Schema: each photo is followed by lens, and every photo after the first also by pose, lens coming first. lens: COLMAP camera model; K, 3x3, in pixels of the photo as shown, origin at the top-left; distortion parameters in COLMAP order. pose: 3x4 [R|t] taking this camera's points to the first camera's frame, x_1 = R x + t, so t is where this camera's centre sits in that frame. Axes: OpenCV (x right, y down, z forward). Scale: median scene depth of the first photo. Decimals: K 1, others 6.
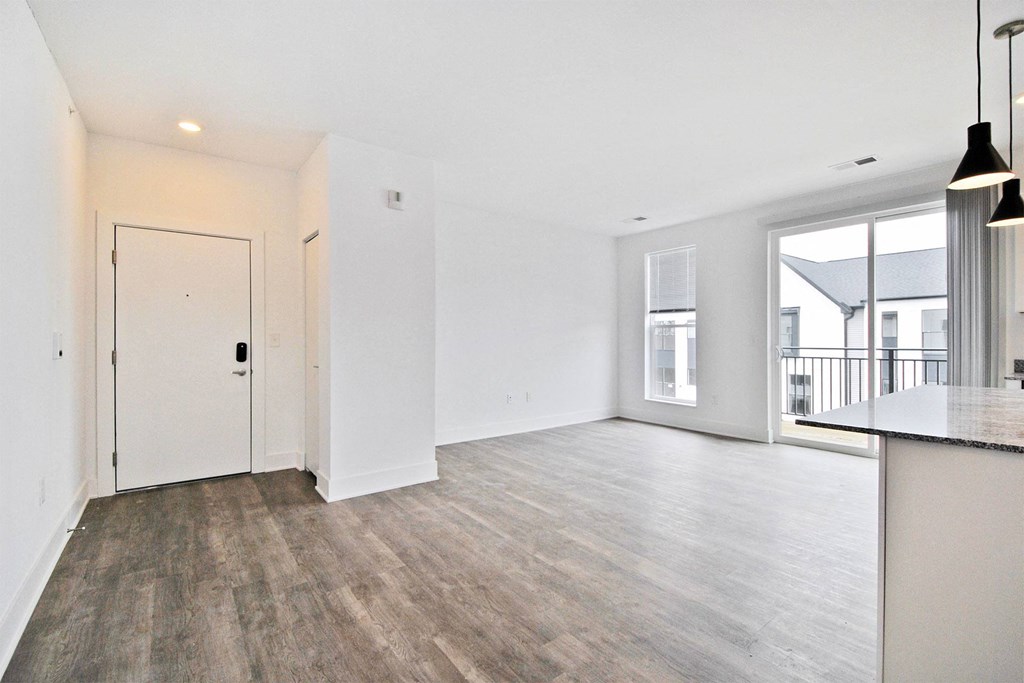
lens RADIAL K [[446.7, 0, 512.0], [0, 446.7, 341.5], [0, 0, 1]] dist [-0.000748, -0.000115]
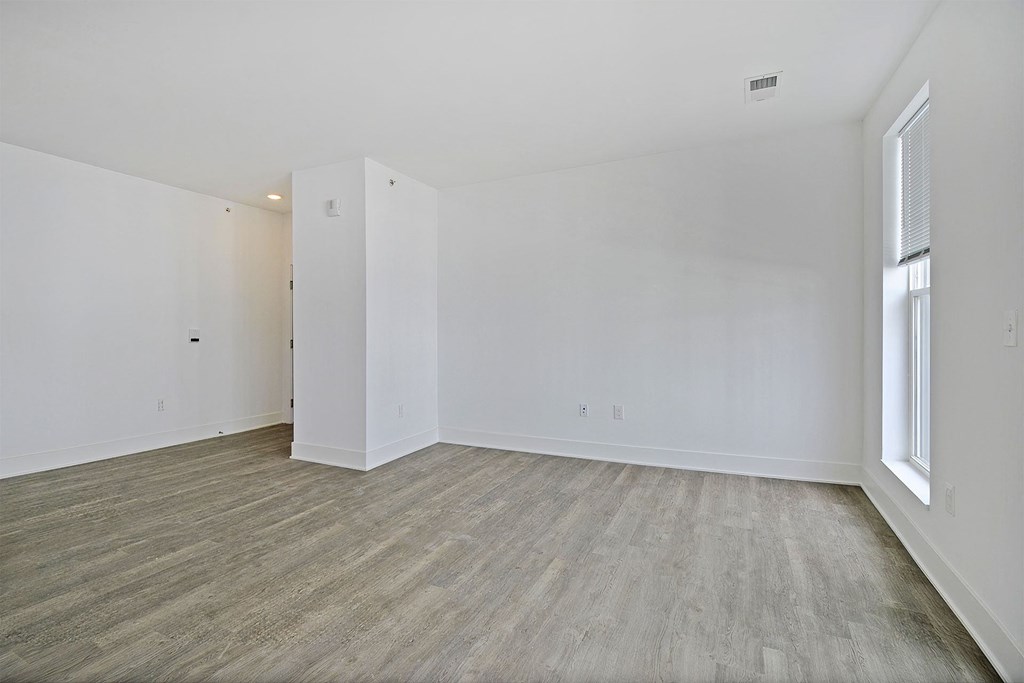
lens RADIAL K [[450.4, 0, 548.6], [0, 450.4, 333.1], [0, 0, 1]] dist [0.000541, -0.016597]
pose [[0.484901, -0.001342, -0.874568, 1.084936], [-0.003555, 0.999988, -0.003506, -0.000115], [0.874562, 0.004810, 0.484890, 1.019658]]
